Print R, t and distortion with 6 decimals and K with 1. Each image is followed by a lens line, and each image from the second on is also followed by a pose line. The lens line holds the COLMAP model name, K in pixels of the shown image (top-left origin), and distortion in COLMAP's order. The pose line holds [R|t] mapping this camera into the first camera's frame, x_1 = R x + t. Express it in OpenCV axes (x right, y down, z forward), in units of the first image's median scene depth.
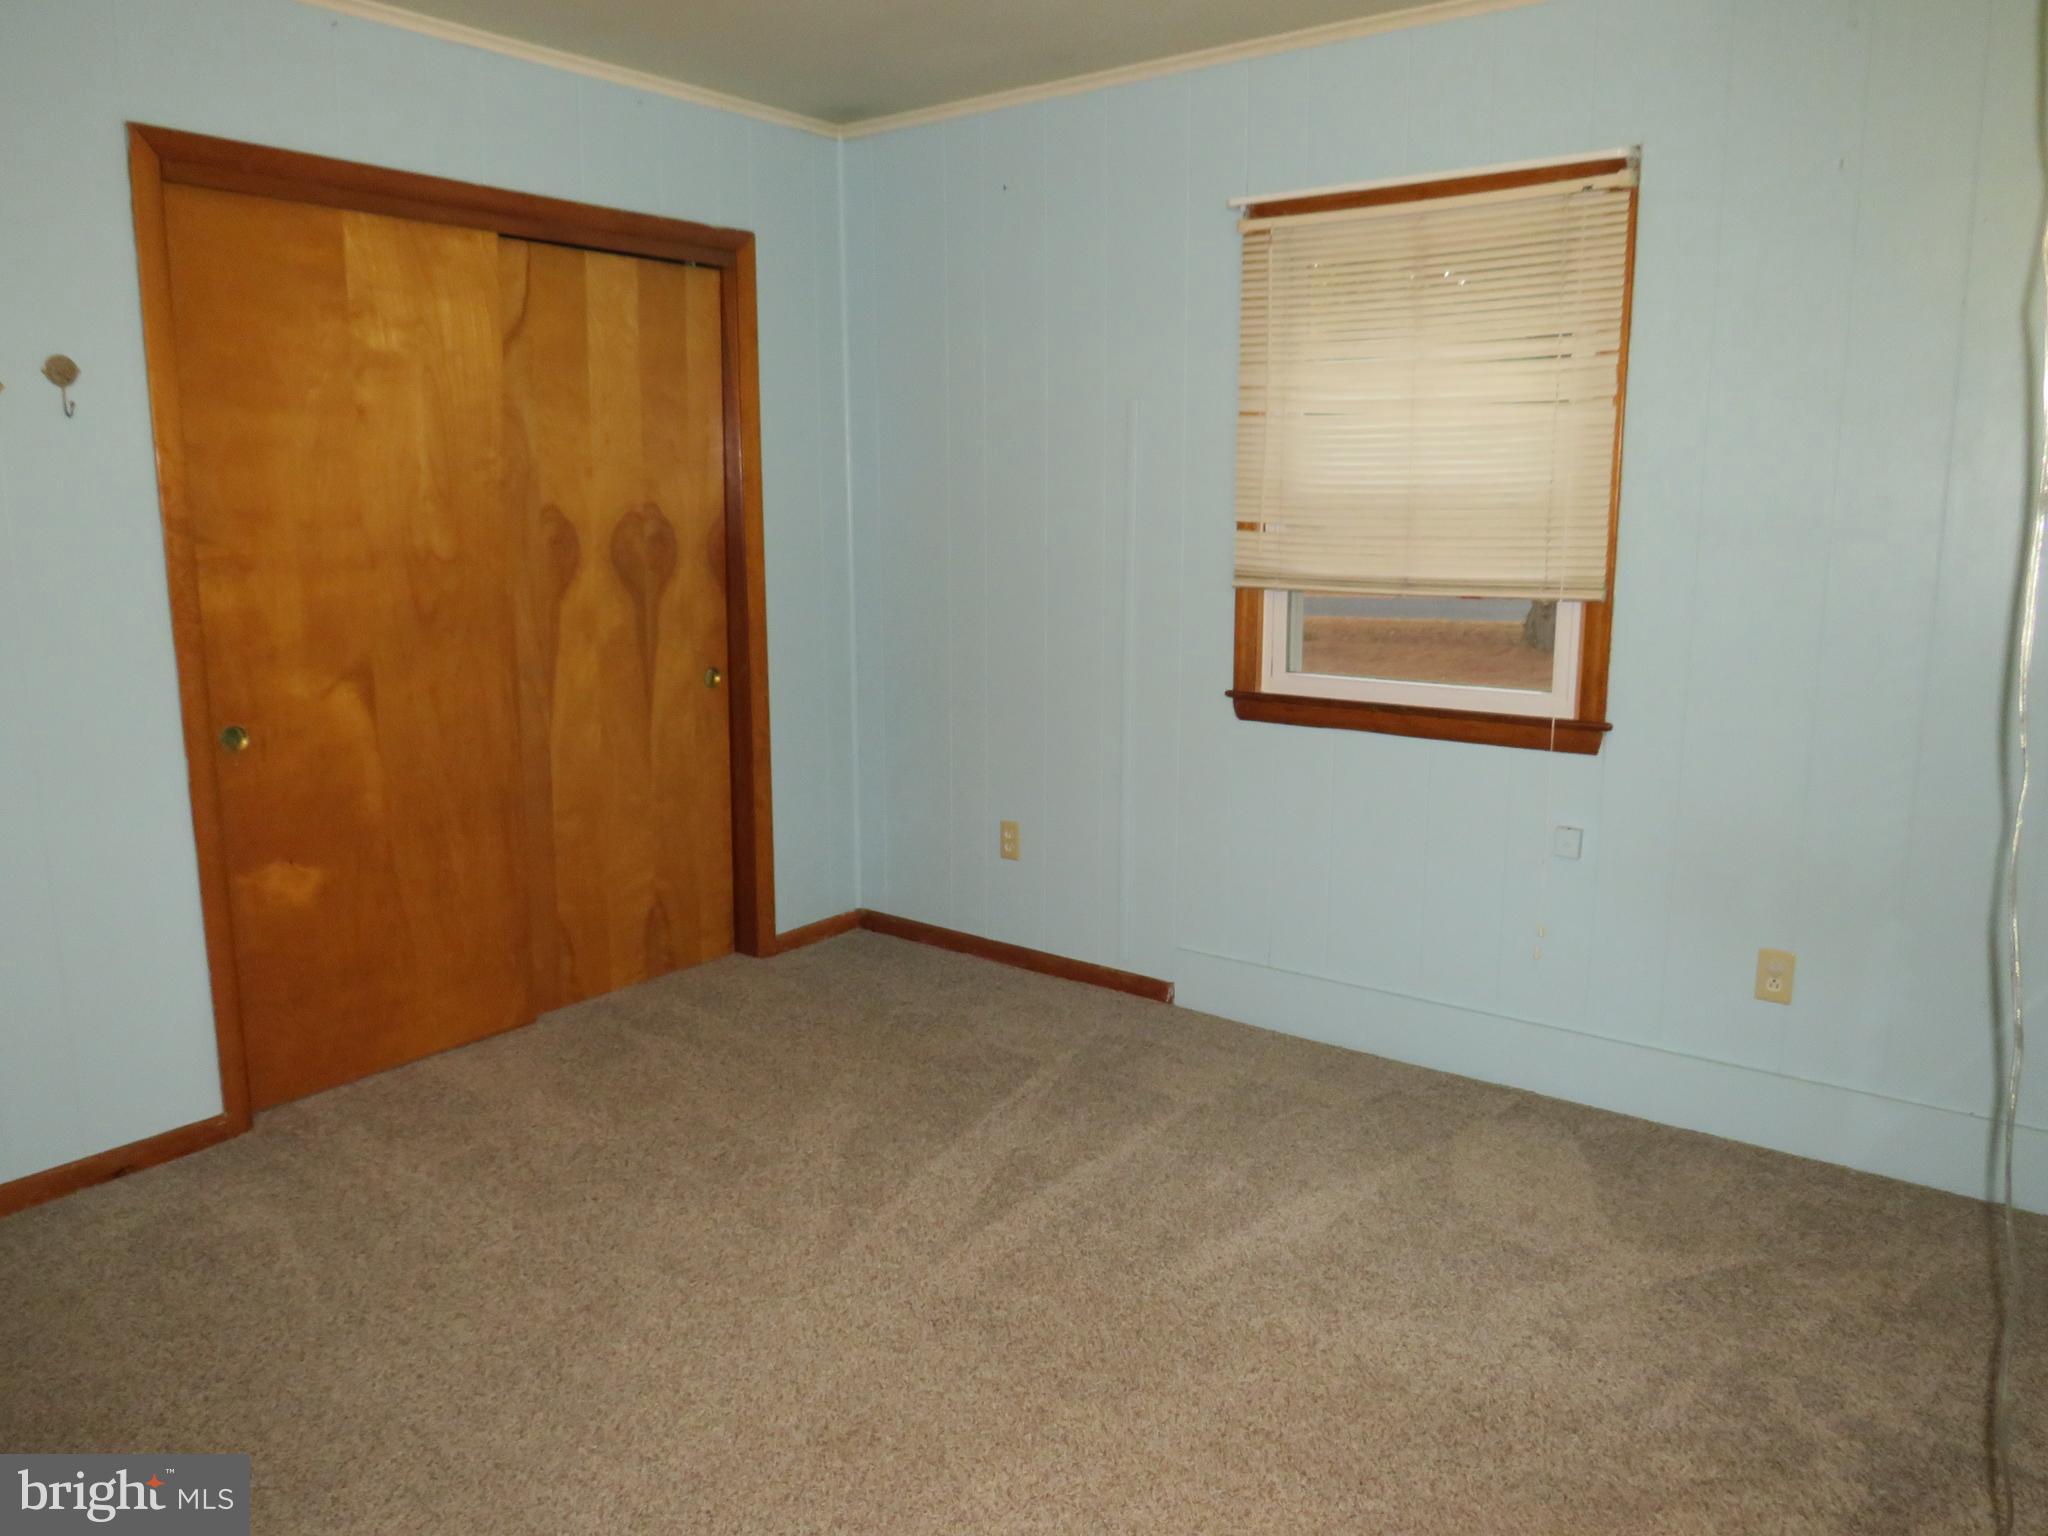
lens RADIAL K [[1454.9, 0, 1030.9], [0, 1454.9, 748.9], [0, 0, 1]] dist [-0.030331, 0.004066]
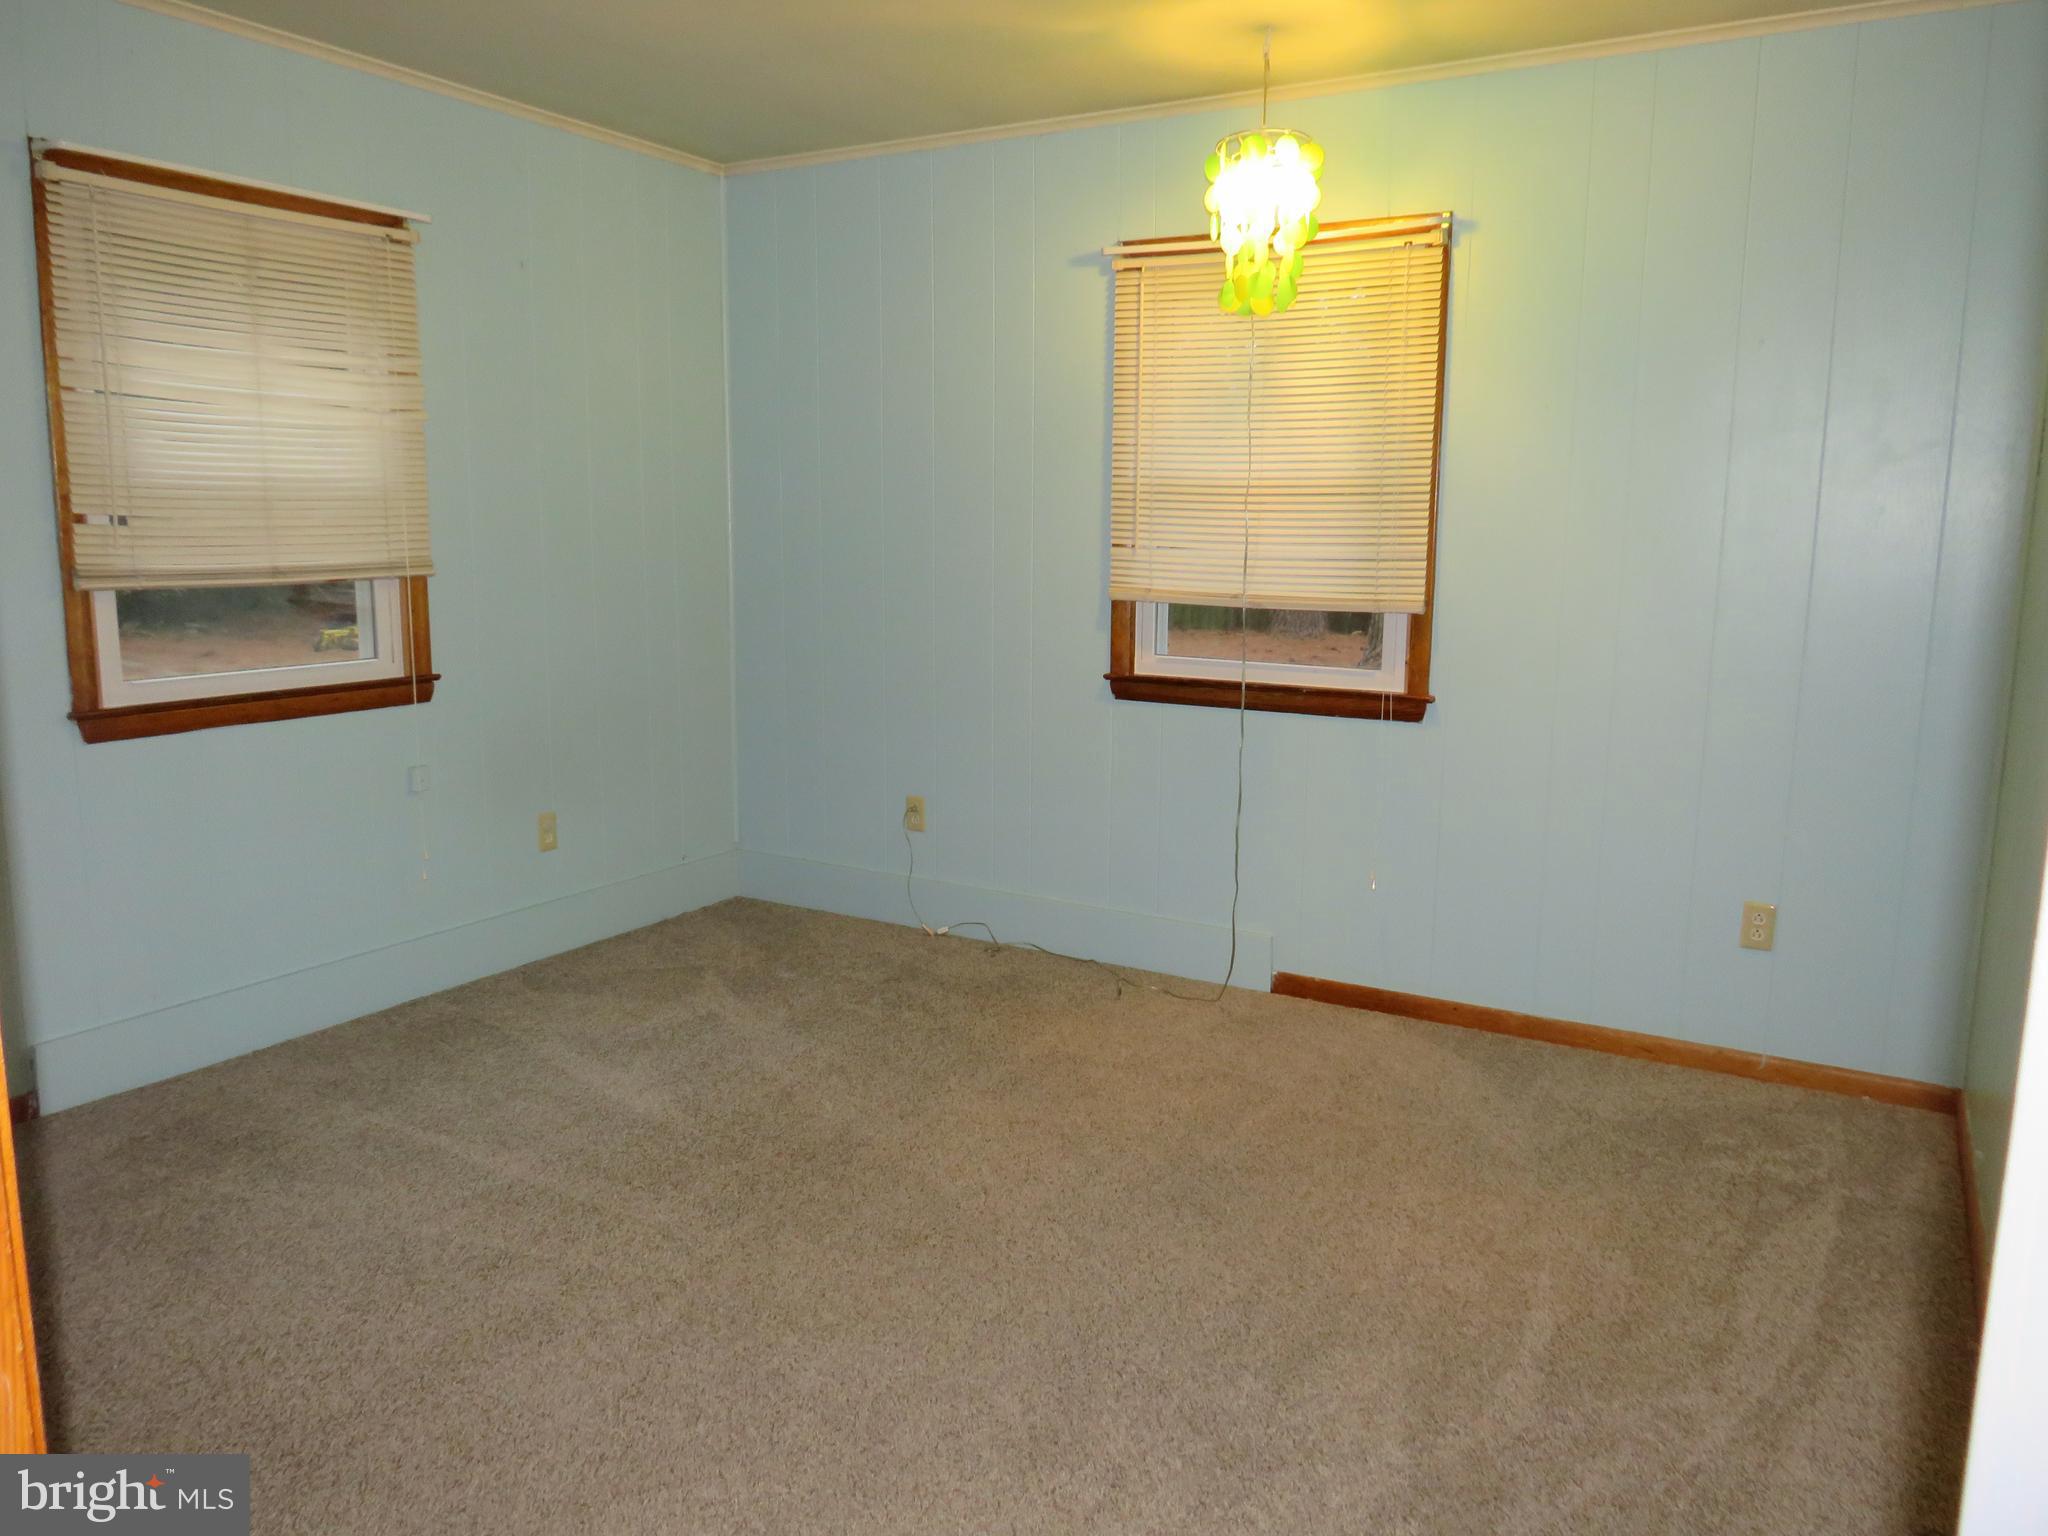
lens RADIAL K [[1454.9, 0, 1030.9], [0, 1454.9, 748.9], [0, 0, 1]] dist [-0.030331, 0.004066]
pose [[-0.105166, -0.158083, 0.981810, -0.858647], [0.160933, 0.971565, 0.173672, -0.086189], [-0.981346, 0.176269, -0.076734, 0.592026]]
